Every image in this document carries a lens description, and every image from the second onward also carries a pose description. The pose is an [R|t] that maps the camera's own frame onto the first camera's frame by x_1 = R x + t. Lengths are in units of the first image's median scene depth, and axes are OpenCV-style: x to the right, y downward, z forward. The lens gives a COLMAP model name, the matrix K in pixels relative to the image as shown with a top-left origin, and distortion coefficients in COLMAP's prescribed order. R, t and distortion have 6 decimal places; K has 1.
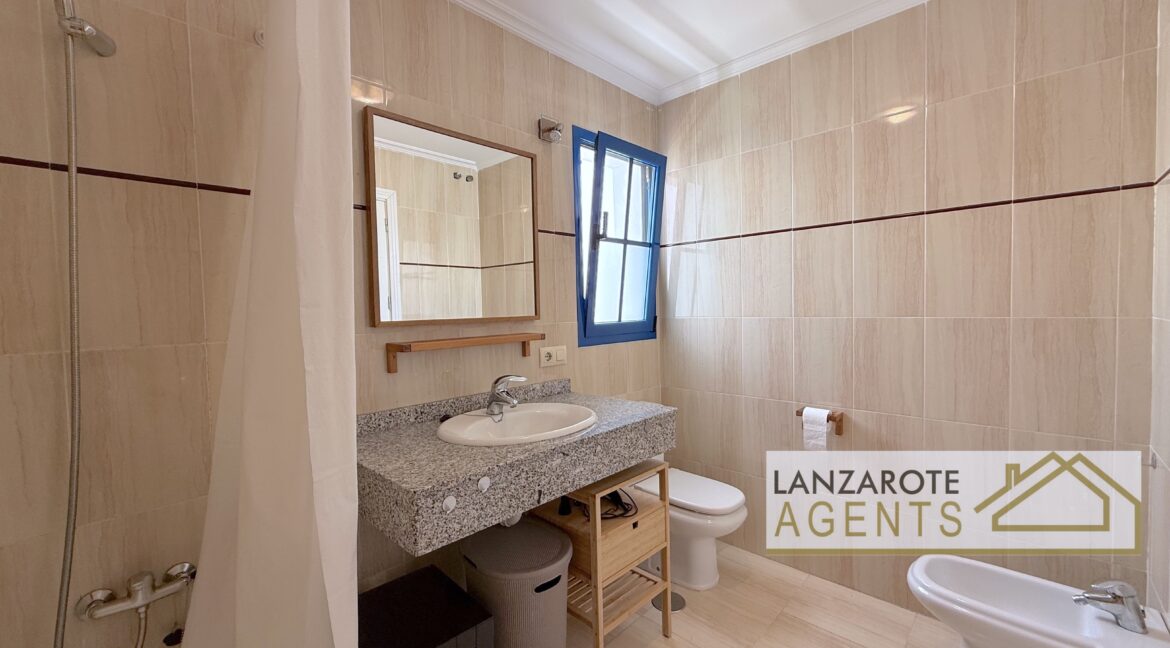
lens RADIAL K [[462.0, 0, 585.0], [0, 462.0, 324.0], [0, 0, 1]] dist [-0.000937, -0.000232]
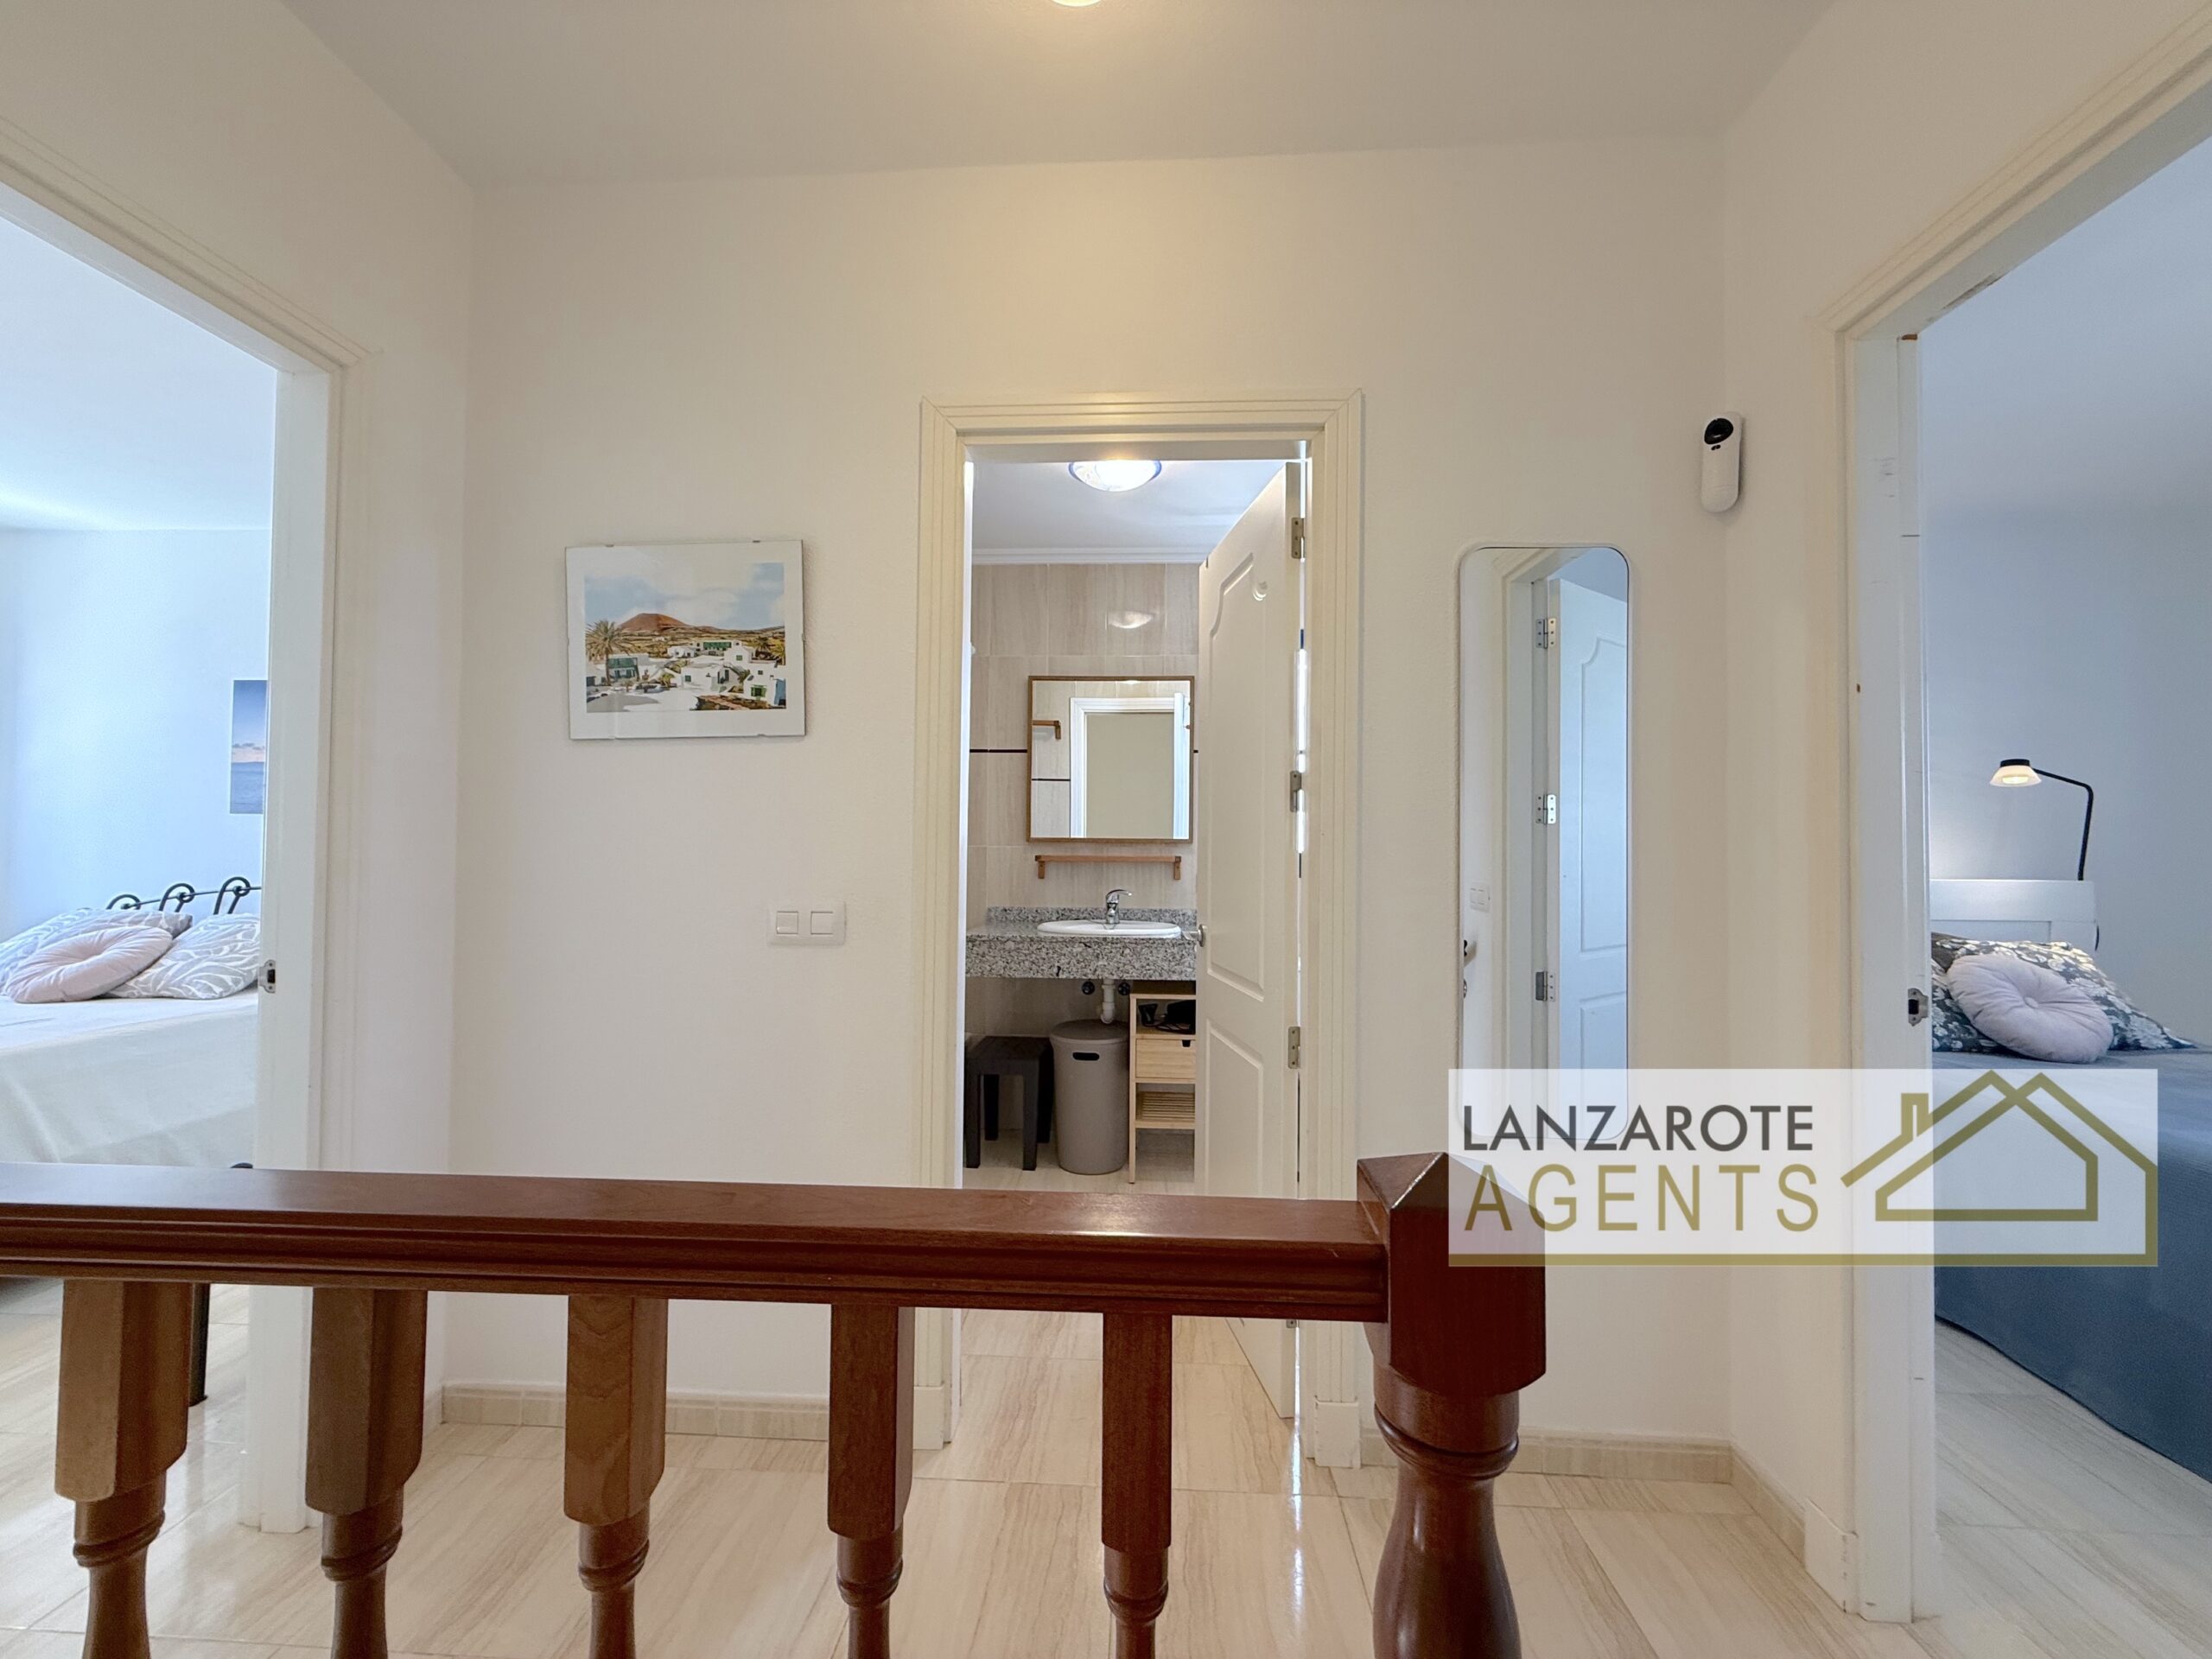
lens RADIAL K [[881.7, 0, 1106.0], [0, 881.7, 829.5], [0, 0, 1]] dist [-0.001522, 0.000608]
pose [[0.658418, 0.012941, -0.752541, 1.531078], [-0.050474, 0.998361, -0.026993, 0.027777], [0.750958, 0.055756, 0.657992, -0.463964]]
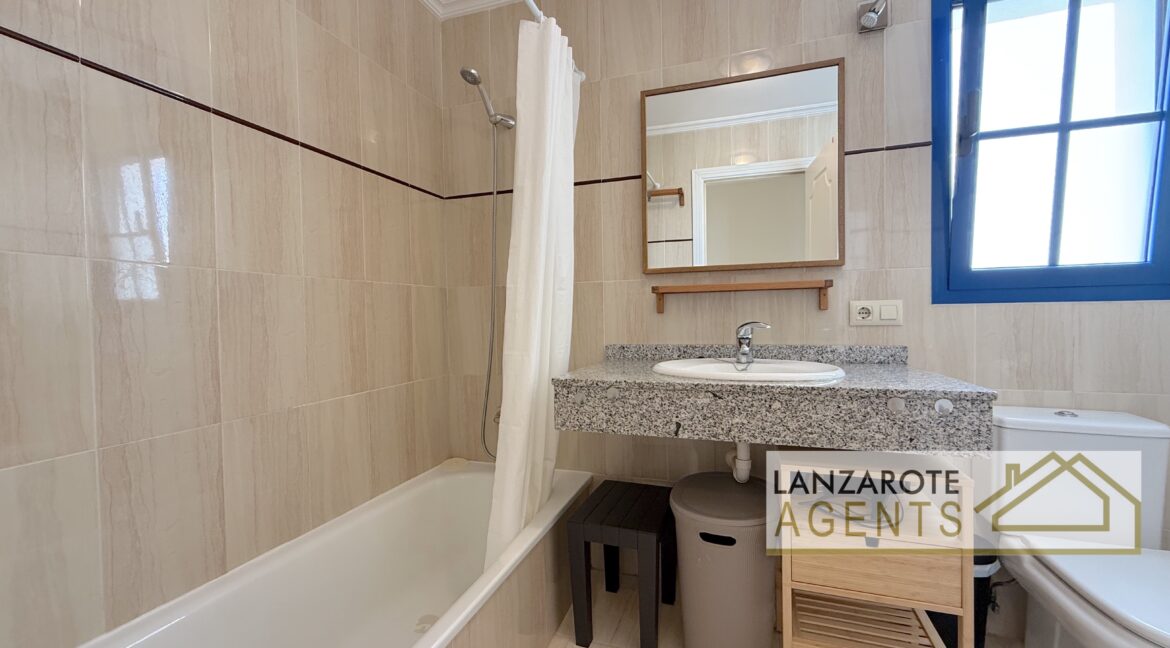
lens RADIAL K [[462.0, 0, 585.0], [0, 462.0, 324.0], [0, 0, 1]] dist [-0.000937, -0.000232]
pose [[0.428279, 0.034058, -0.903005, 0.566740], [-0.024197, 0.999363, 0.026216, 0.108195], [0.903323, 0.010622, 0.428830, 0.331308]]
